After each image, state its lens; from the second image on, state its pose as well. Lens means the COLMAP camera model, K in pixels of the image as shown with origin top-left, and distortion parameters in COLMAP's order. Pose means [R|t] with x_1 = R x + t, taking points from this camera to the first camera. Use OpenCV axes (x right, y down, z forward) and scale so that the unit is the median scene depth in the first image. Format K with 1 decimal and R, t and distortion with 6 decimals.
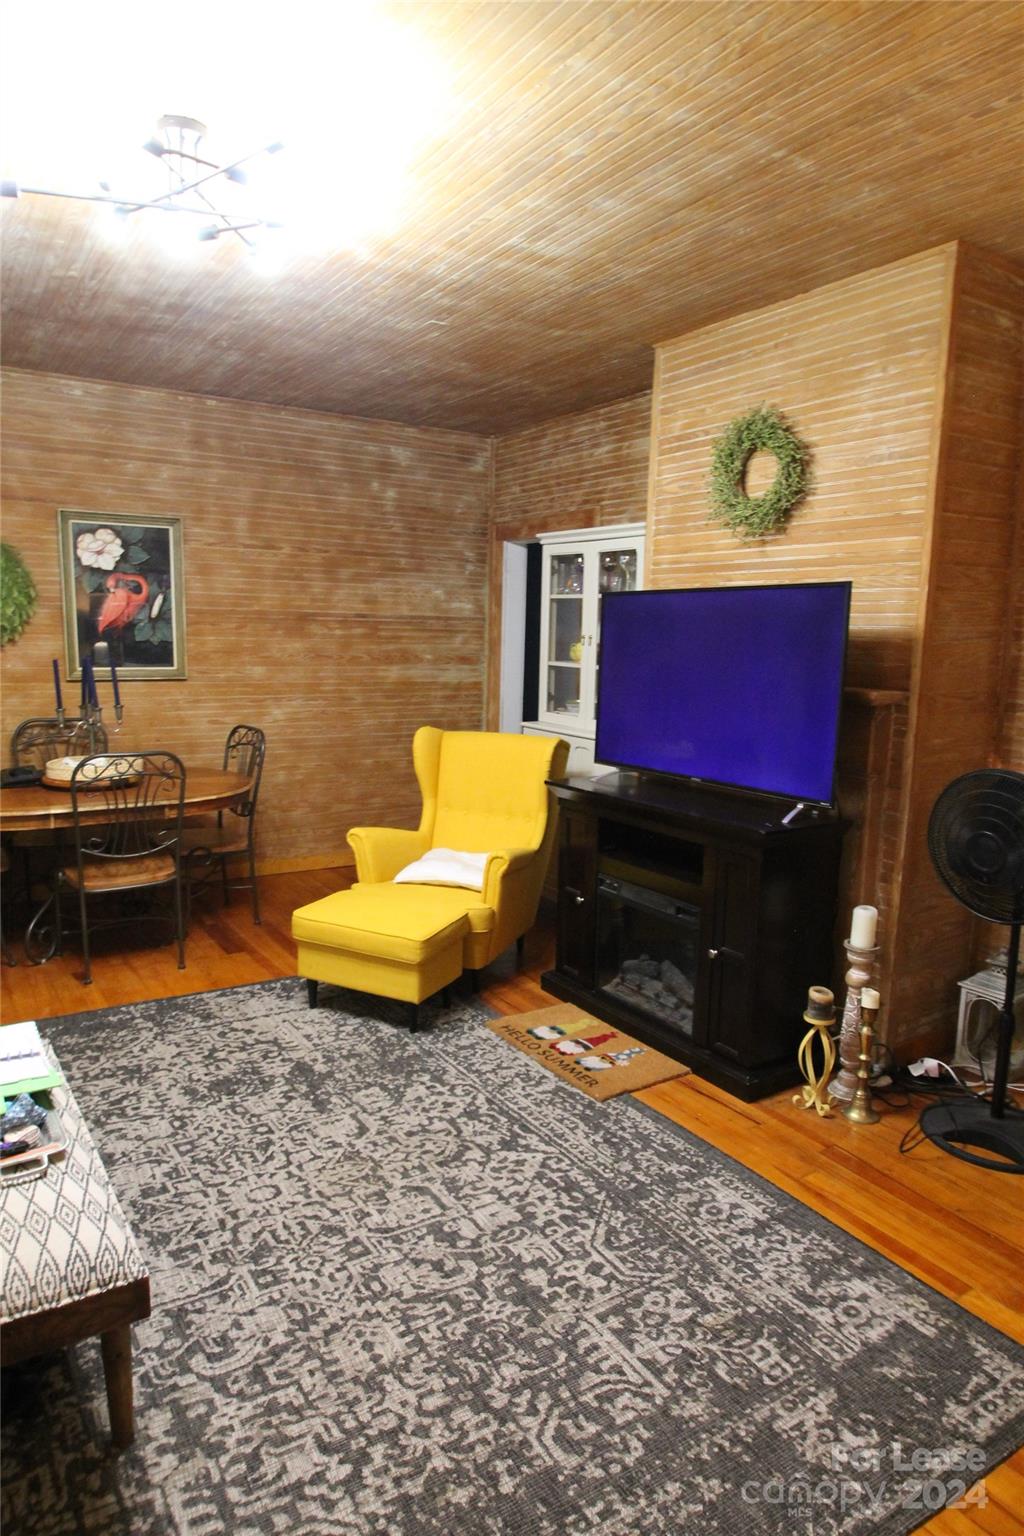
lens RADIAL K [[967.1, 0, 507.5], [0, 967.1, 778.4], [0, 0, 1]] dist [-0.009904, -0.000782]
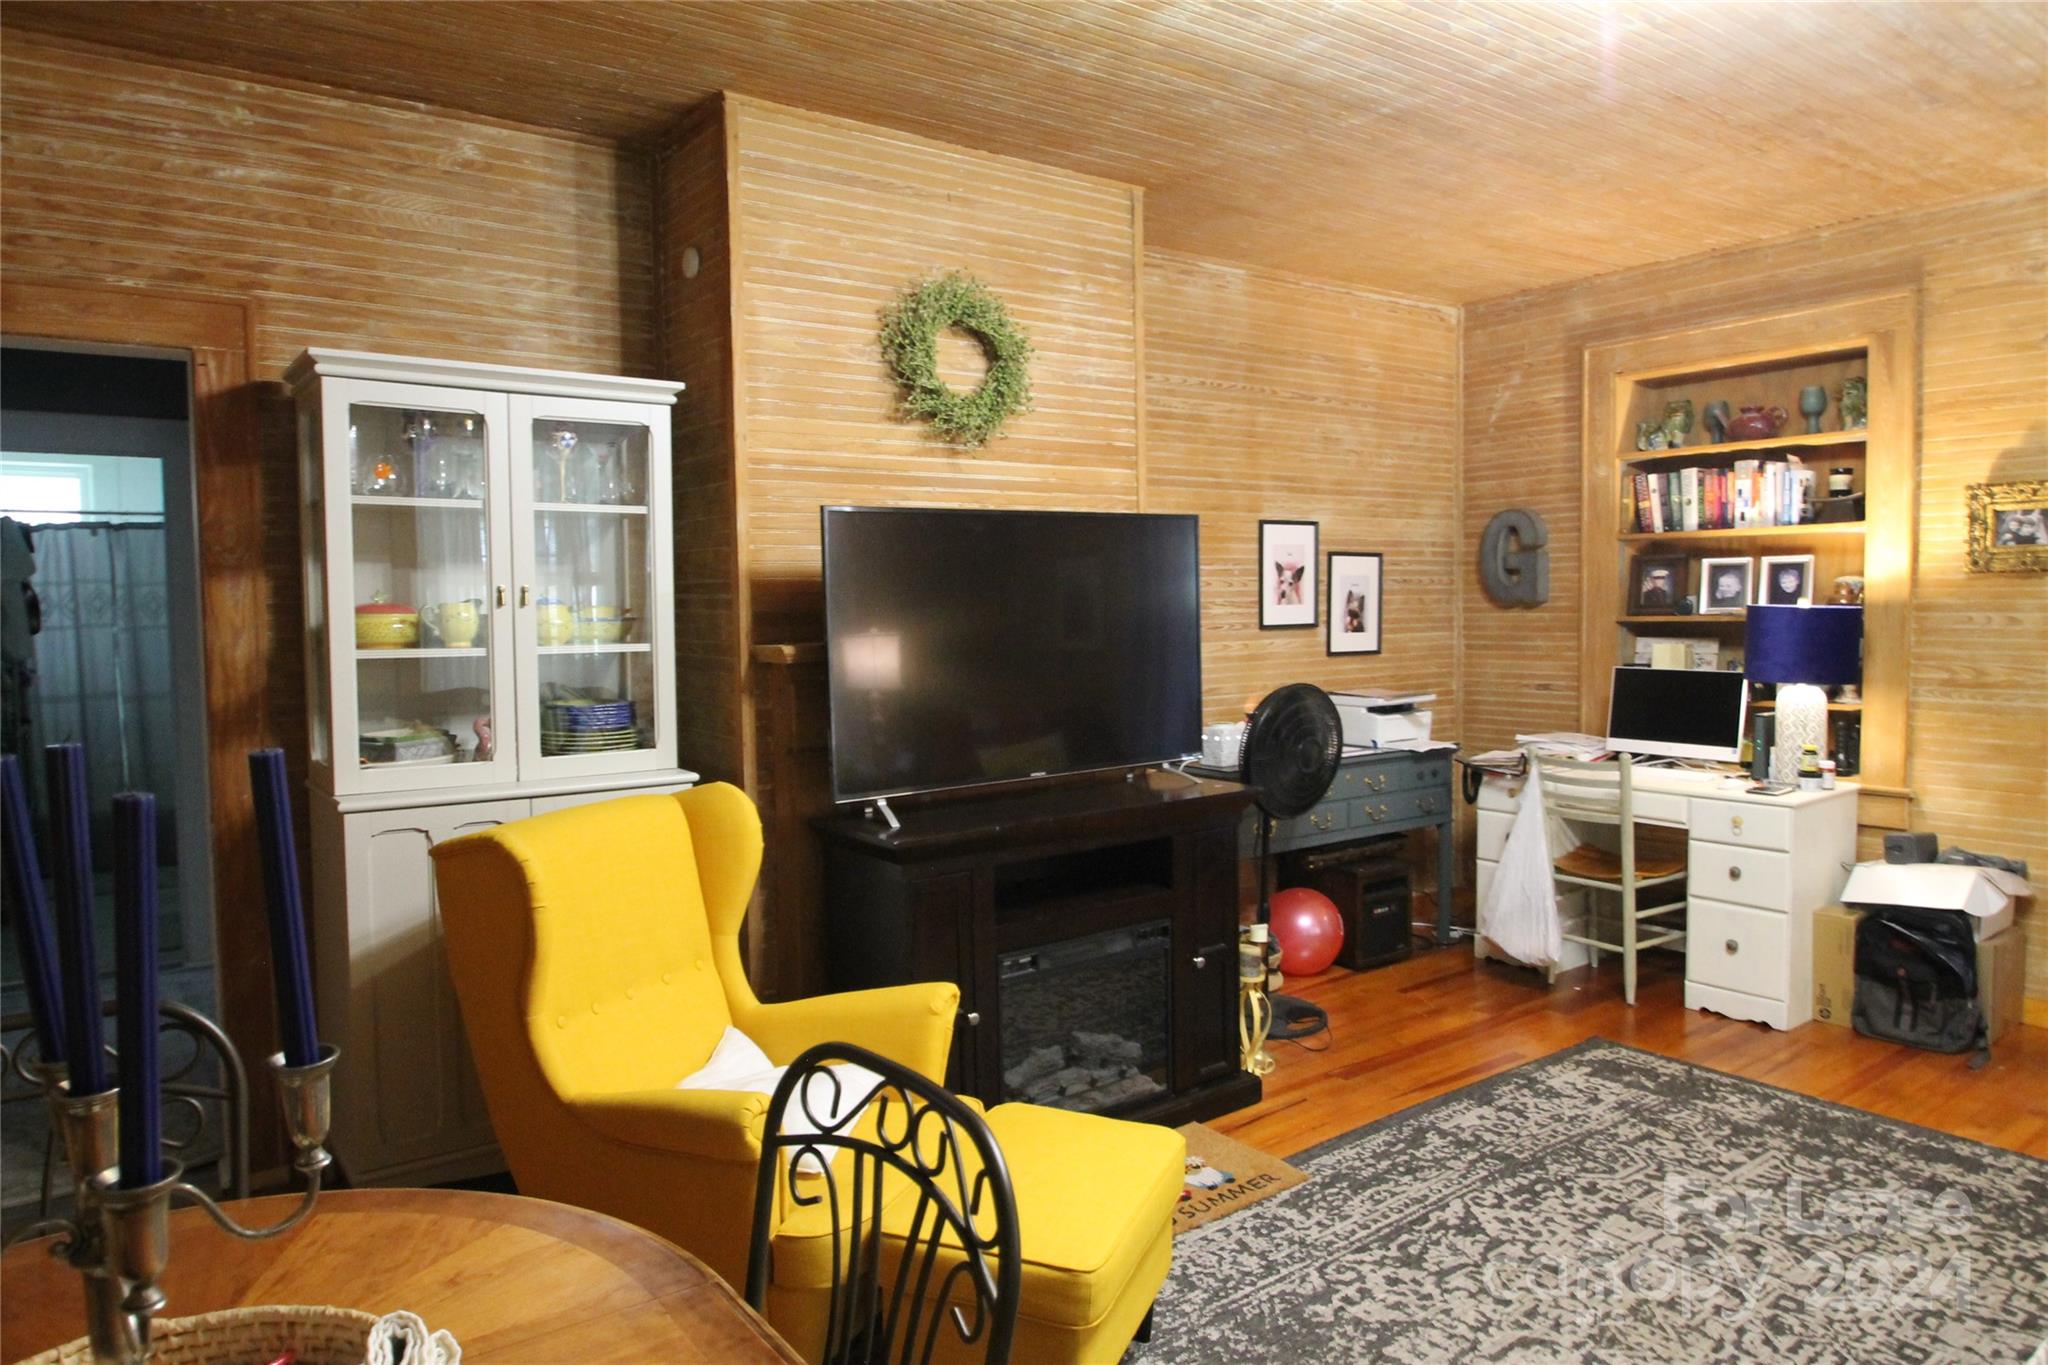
lens RADIAL K [[1293.7, 0, 1013.1], [0, 1293.7, 667.6], [0, 0, 1]] dist [-0.013705, -0.010476]
pose [[-0.060291, -0.077301, 0.995183, -1.060288], [0.162566, 0.982925, 0.086197, -0.228137], [-0.984854, 0.166980, -0.046696, 1.469773]]
